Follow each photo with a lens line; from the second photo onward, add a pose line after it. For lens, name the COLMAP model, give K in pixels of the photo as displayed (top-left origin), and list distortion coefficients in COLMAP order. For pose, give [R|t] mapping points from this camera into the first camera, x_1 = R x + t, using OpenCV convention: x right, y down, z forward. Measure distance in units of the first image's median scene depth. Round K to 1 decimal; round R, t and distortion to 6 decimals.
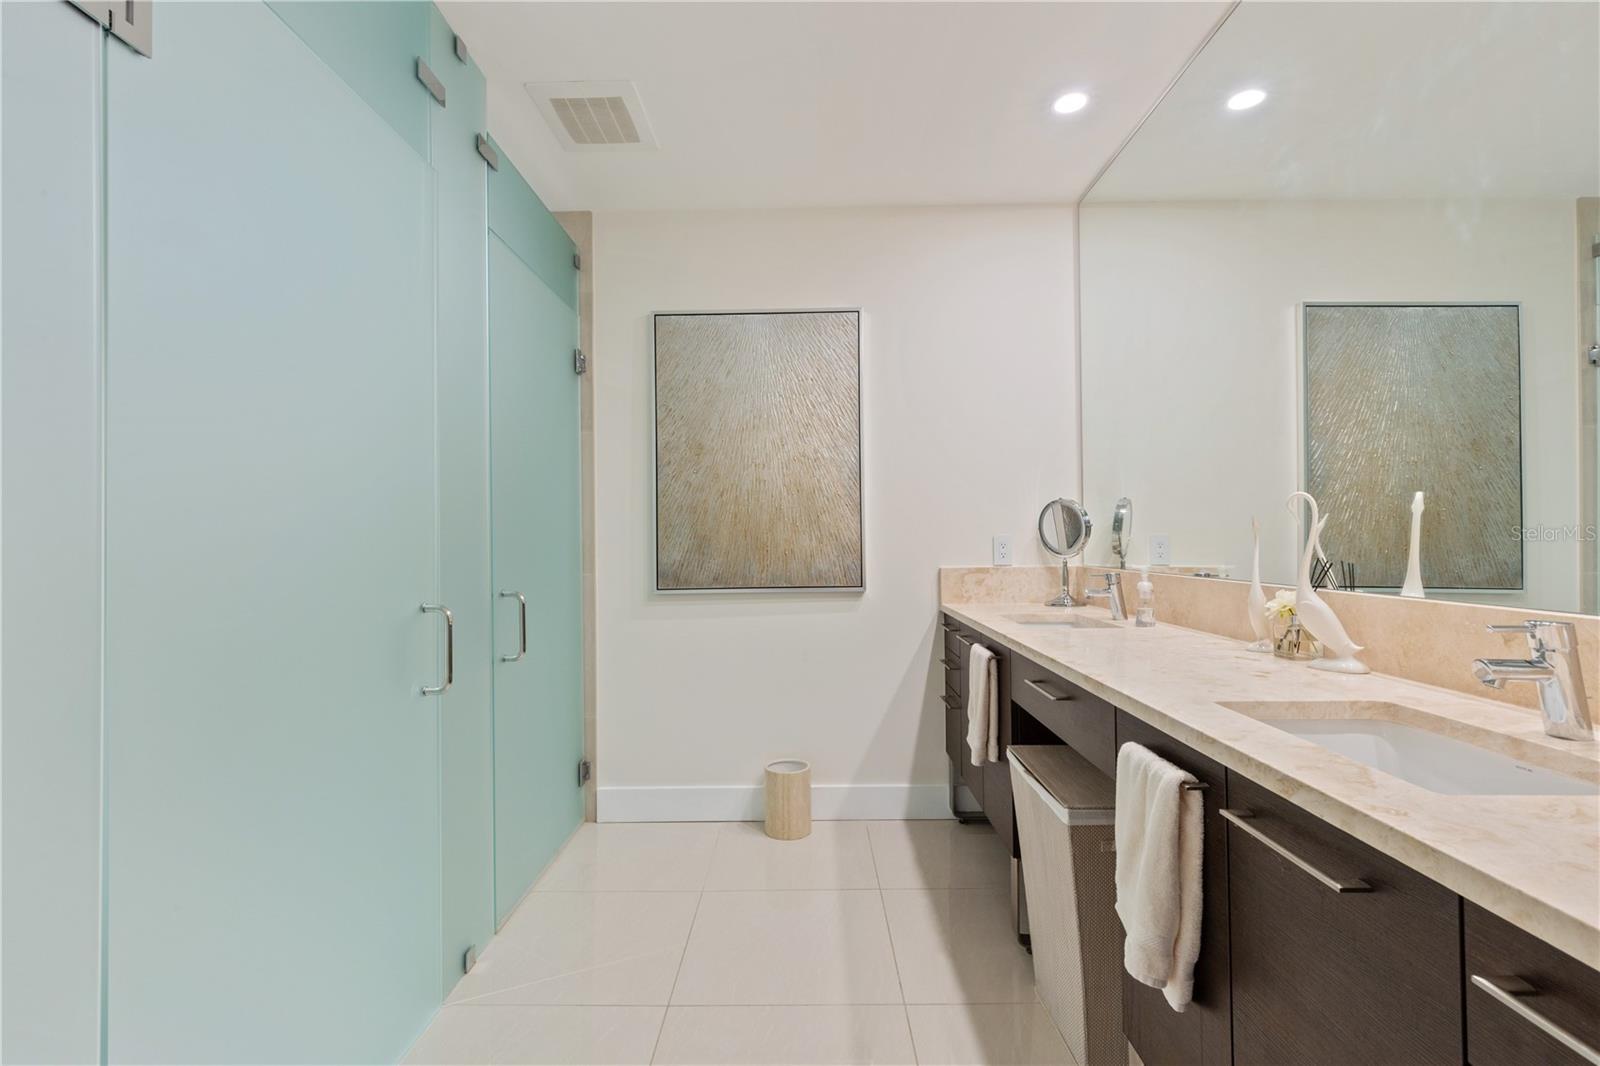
lens RADIAL K [[725.4, 0, 800.0], [0, 725.4, 533.0], [0, 0, 1]] dist [0.003658, 0.000997]
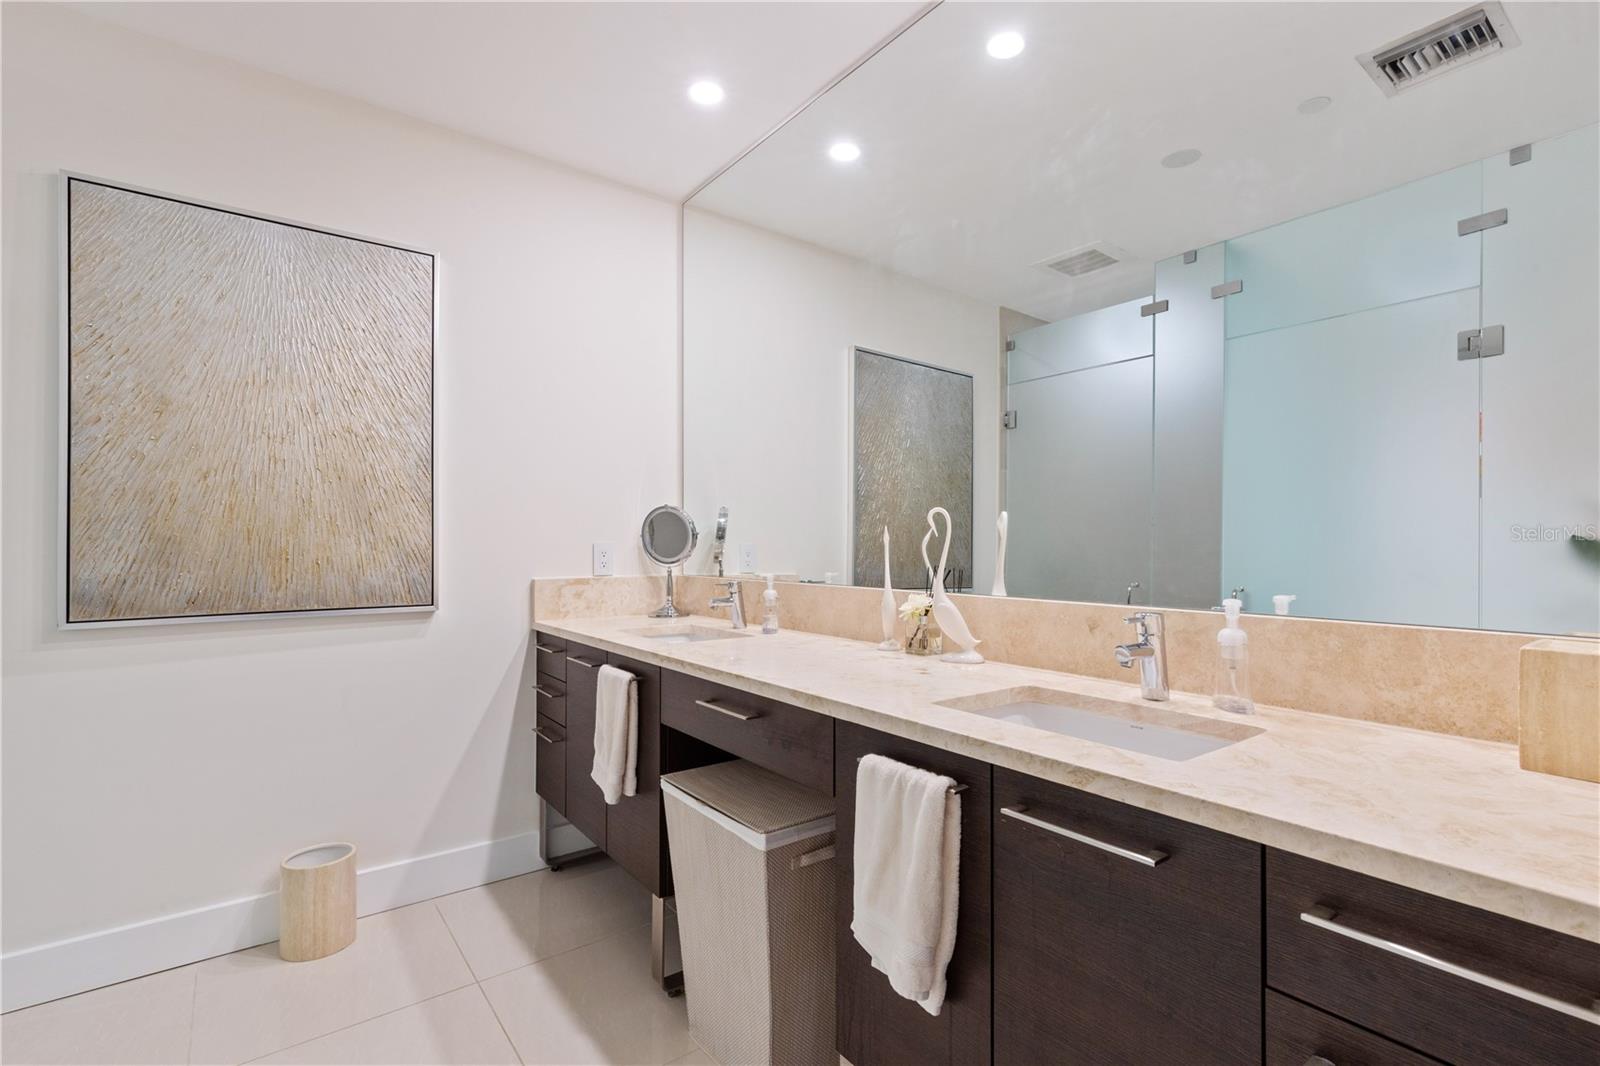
lens RADIAL K [[738.2, 0, 807.2], [0, 738.2, 547.5], [0, 0, 1]] dist [0.003389, -0.001239]
pose [[0.782317, 0.009593, 0.622807, -0.101347], [-0.014635, 0.999888, 0.002982, 0.003081], [-0.622709, -0.011448, 0.782370, 0.120988]]
